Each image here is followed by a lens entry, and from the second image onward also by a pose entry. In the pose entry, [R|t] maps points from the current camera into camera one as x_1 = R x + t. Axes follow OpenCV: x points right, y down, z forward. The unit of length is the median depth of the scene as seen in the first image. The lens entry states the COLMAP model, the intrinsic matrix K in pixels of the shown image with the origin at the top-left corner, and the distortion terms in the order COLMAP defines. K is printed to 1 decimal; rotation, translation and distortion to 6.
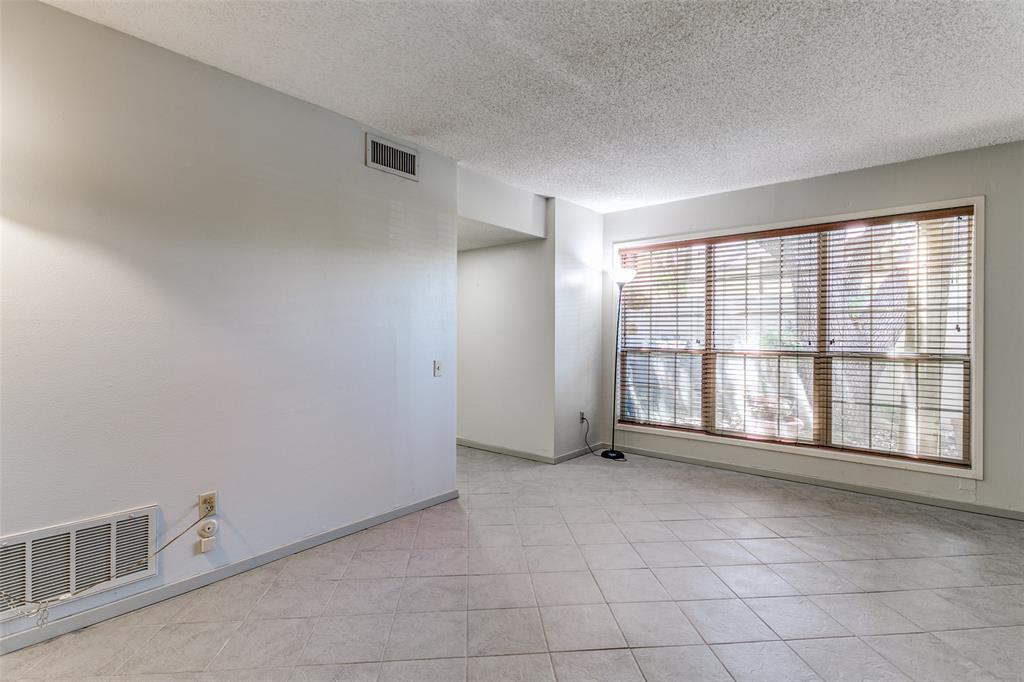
lens RADIAL K [[486.3, 0, 515.5], [0, 486.3, 333.5], [0, 0, 1]] dist [0.005580, -0.001550]
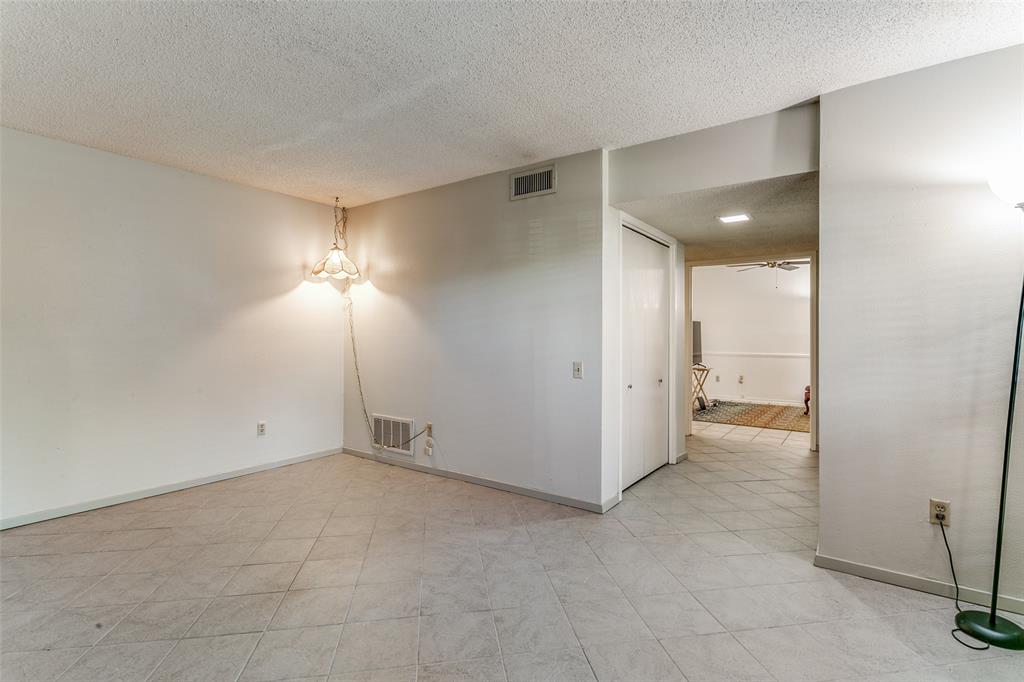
lens RADIAL K [[486.3, 0, 515.5], [0, 486.3, 333.5], [0, 0, 1]] dist [0.005580, -0.001550]
pose [[0.090545, -0.006493, -0.995871, 0.927853], [-0.006481, 0.999954, -0.007109, 0.005210], [0.995871, 0.007098, 0.090499, 0.894177]]
